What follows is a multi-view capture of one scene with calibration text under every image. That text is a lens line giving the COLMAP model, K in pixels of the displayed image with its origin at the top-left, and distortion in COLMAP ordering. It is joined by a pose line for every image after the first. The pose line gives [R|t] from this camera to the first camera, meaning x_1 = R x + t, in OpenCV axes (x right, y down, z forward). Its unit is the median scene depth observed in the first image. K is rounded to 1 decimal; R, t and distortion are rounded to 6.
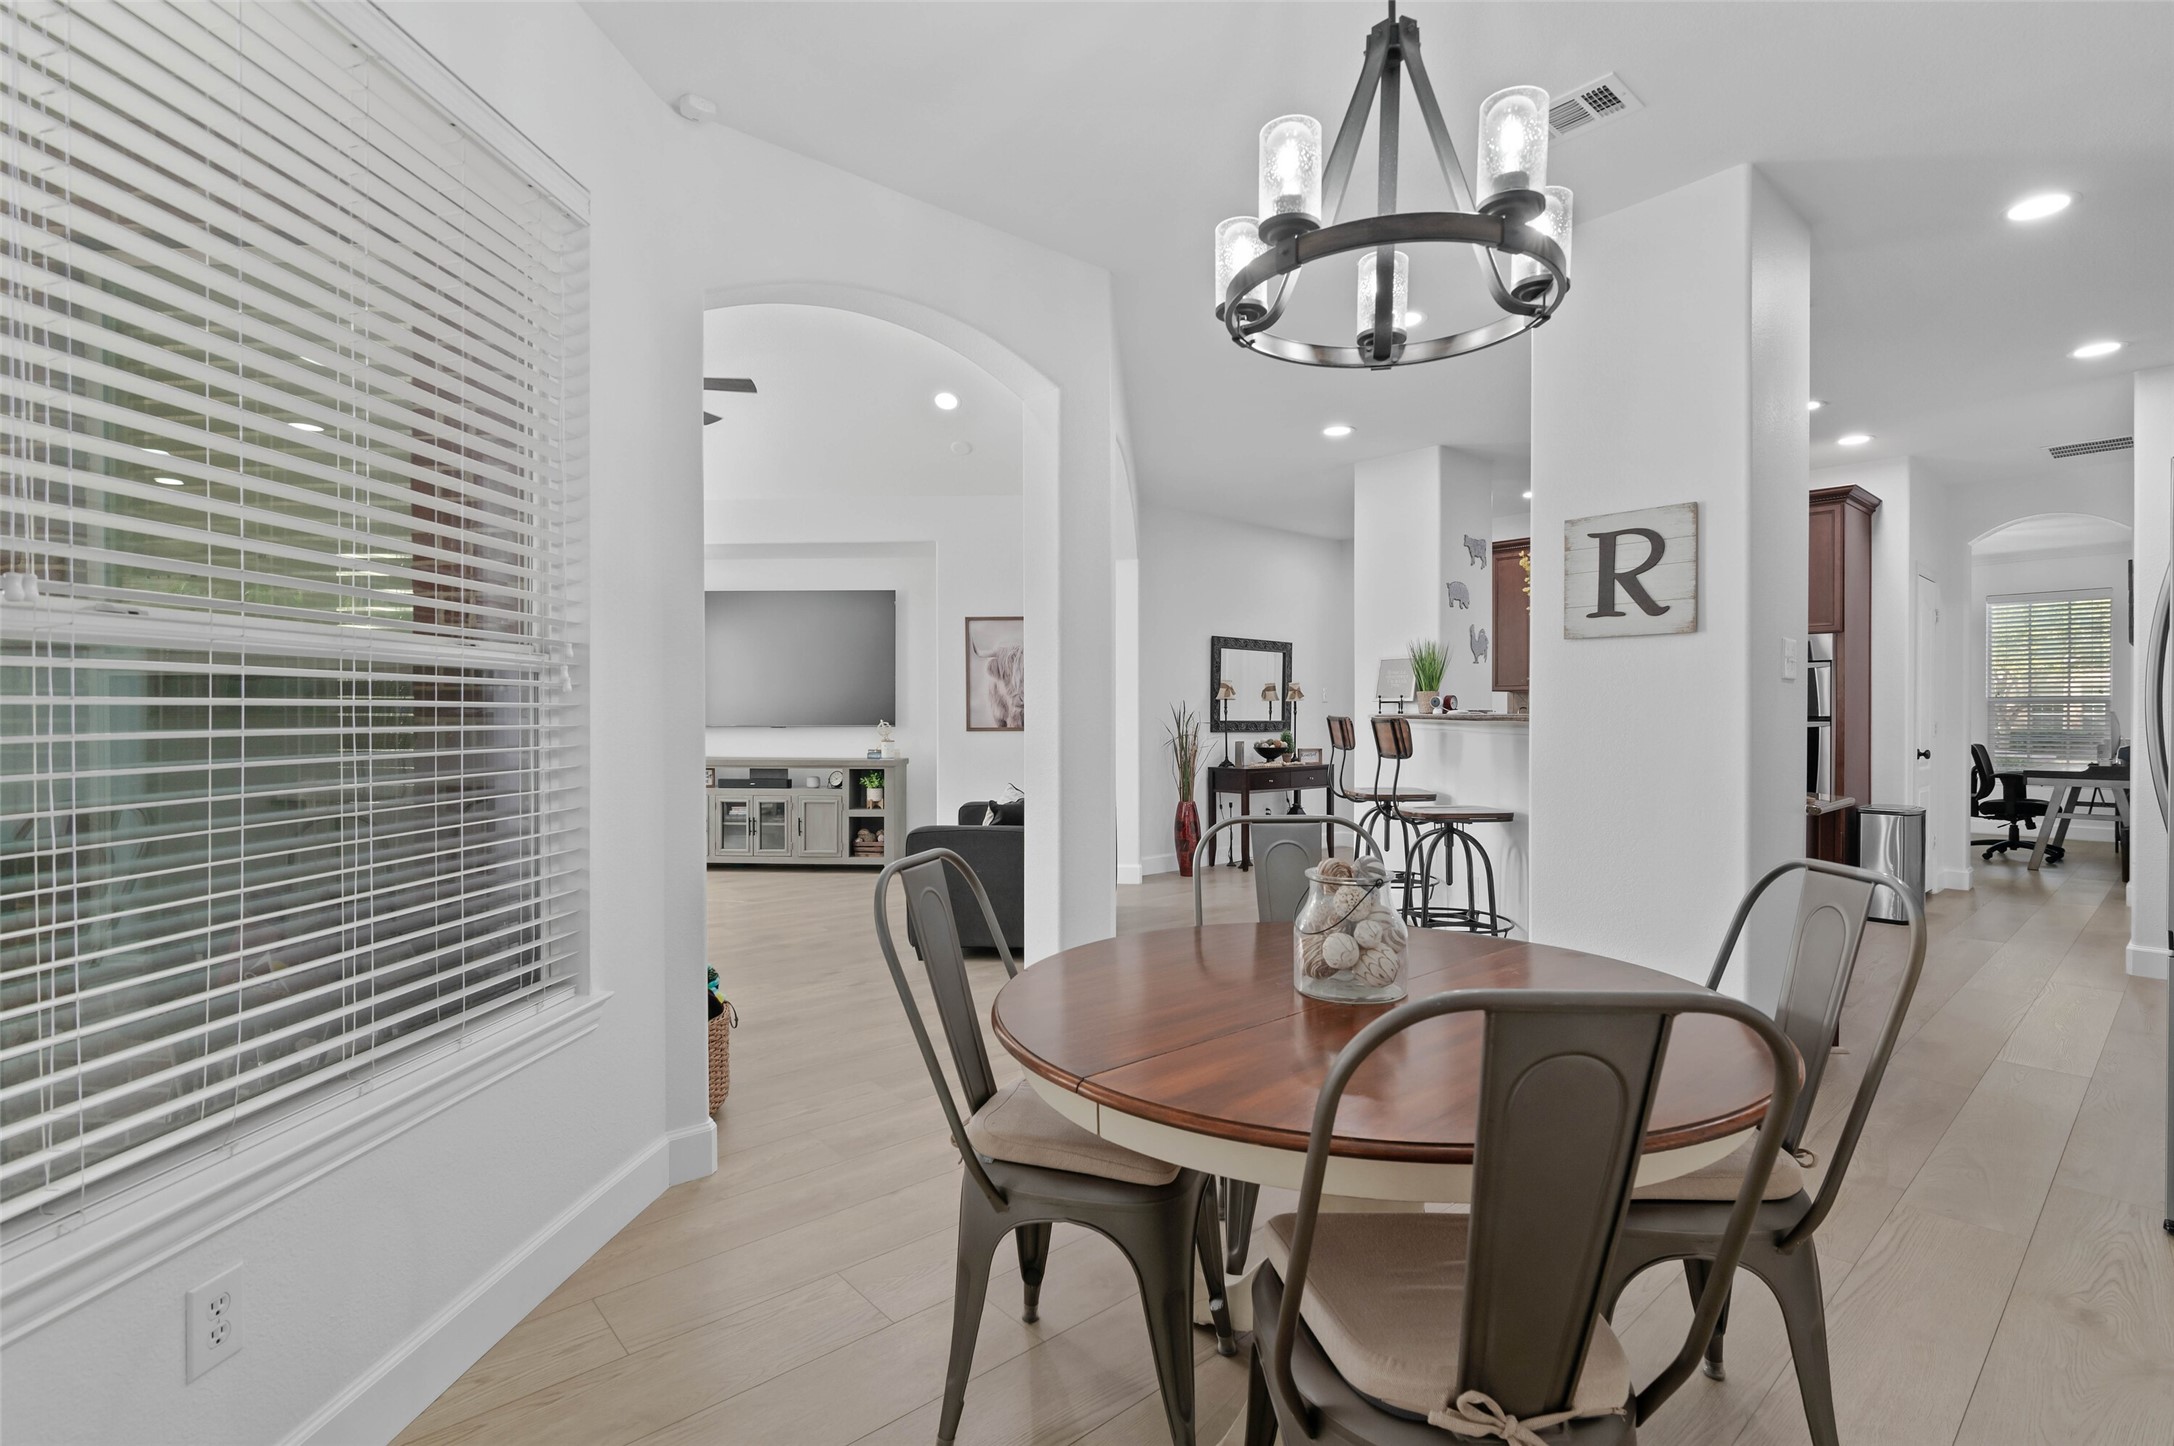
lens RADIAL K [[1006.7, 0, 1080.8], [0, 1006.7, 718.9], [0, 0, 1]] dist [-0.005125, -0.000692]
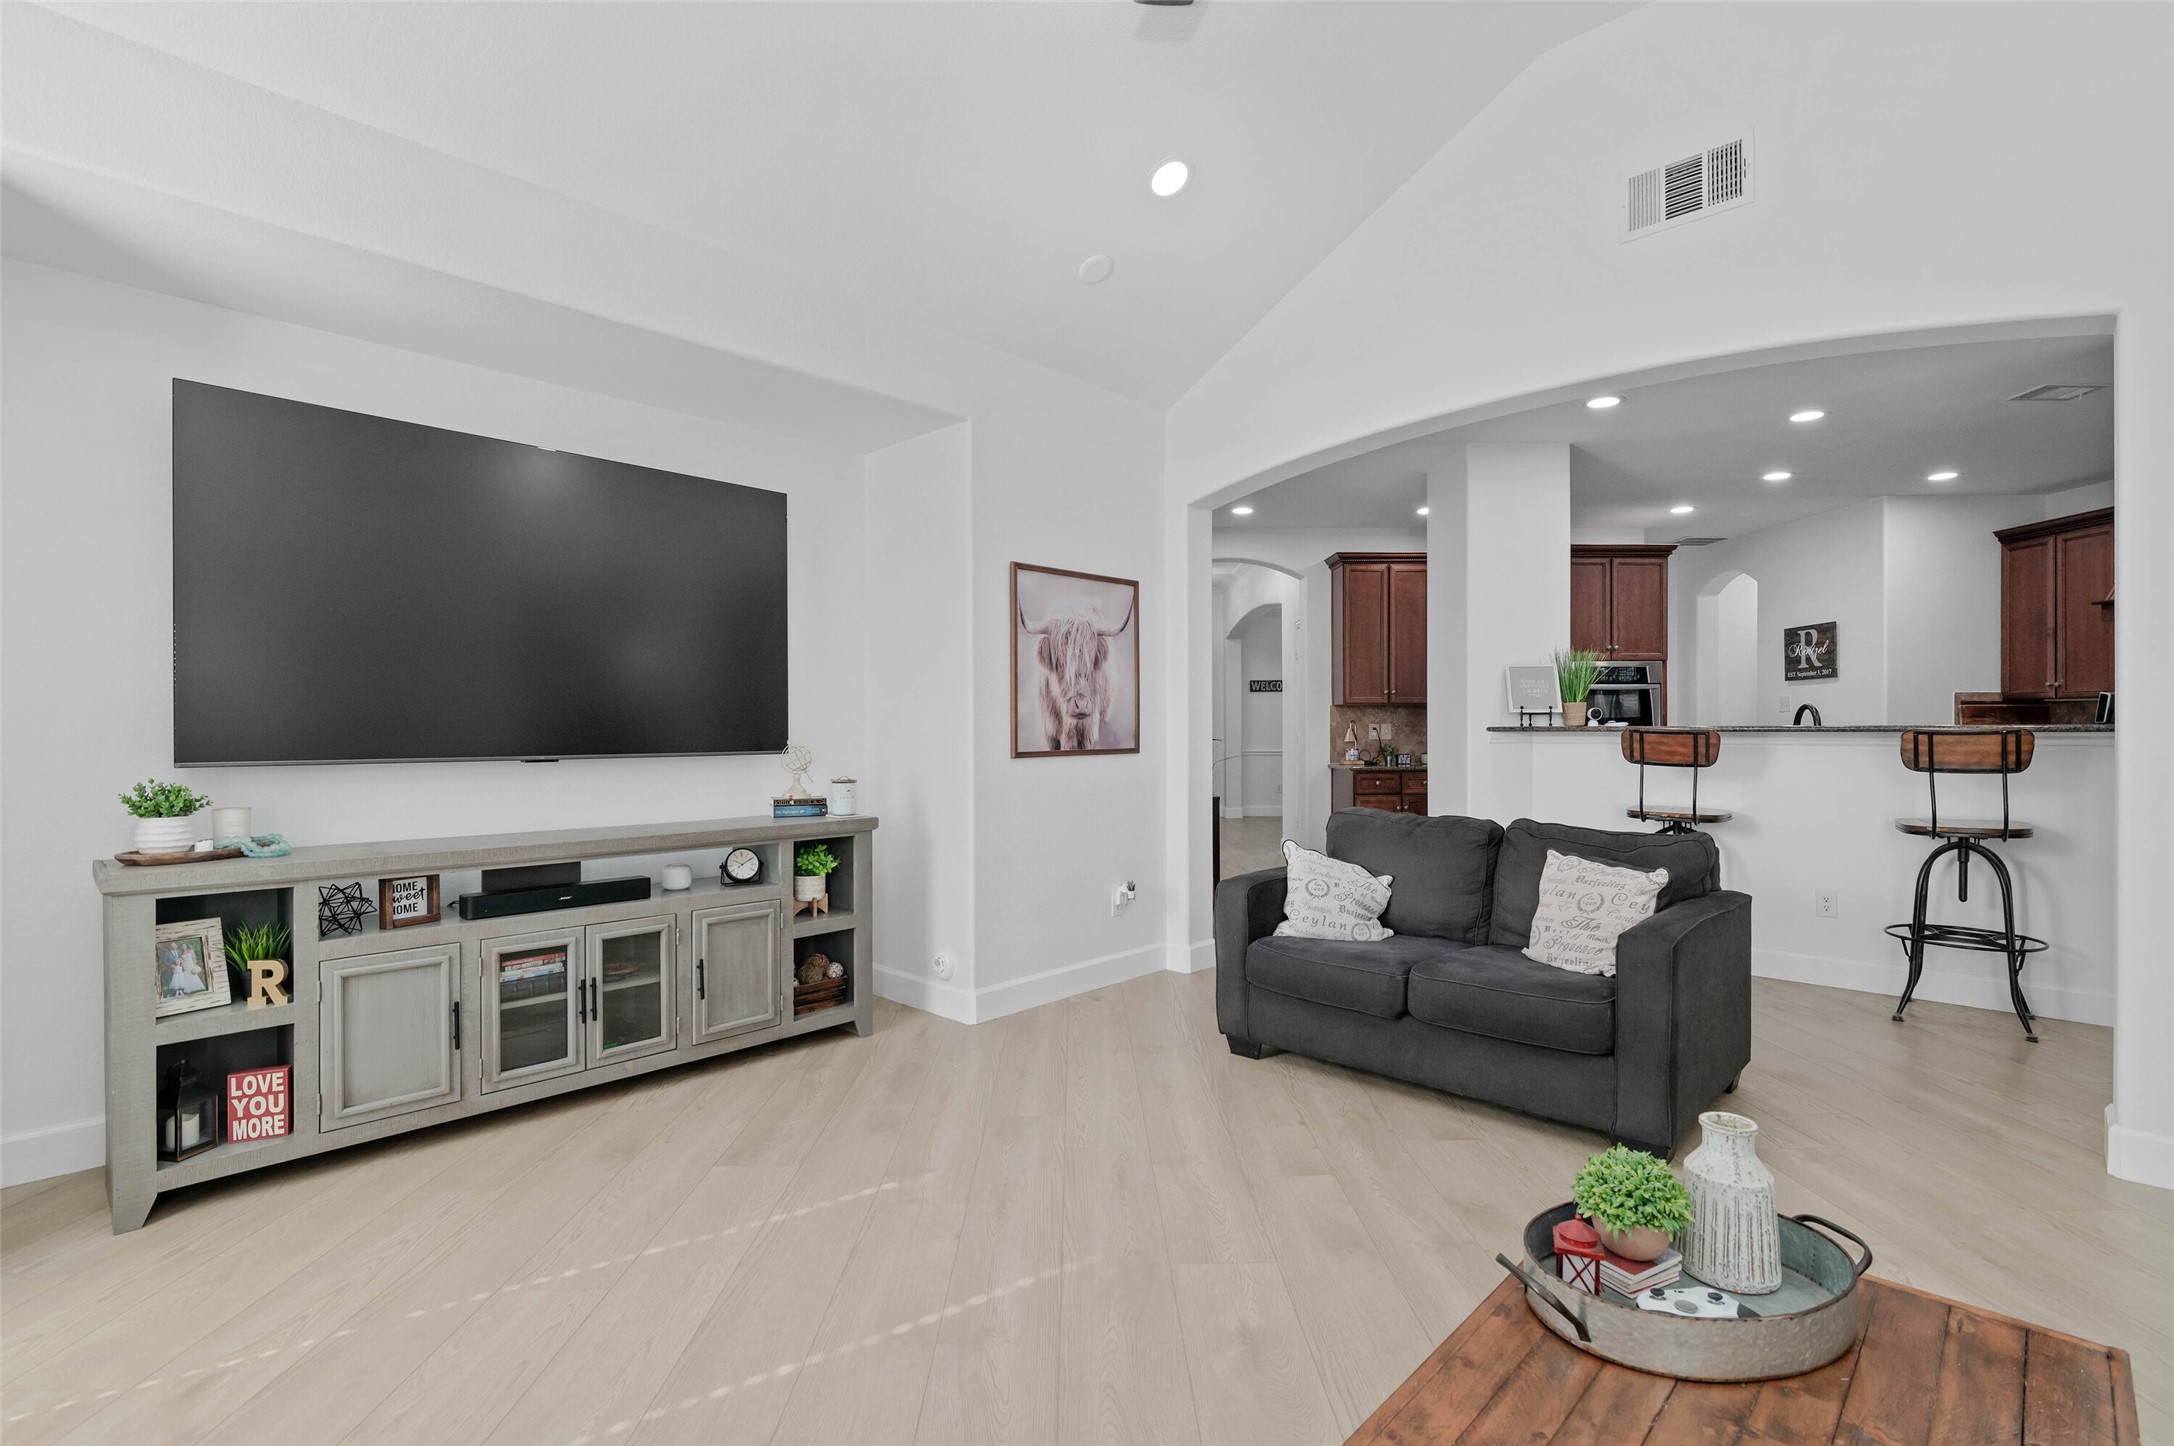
lens RADIAL K [[1006.7, 0, 1086.2], [0, 1006.7, 720.1], [0, 0, 1]] dist [-0.005125, -0.000692]
pose [[0.643432, 0.003755, 0.765494, -0.532014], [0.005912, 0.999934, -0.009874, -0.003923], [-0.765480, 0.010879, 0.643368, 0.594054]]
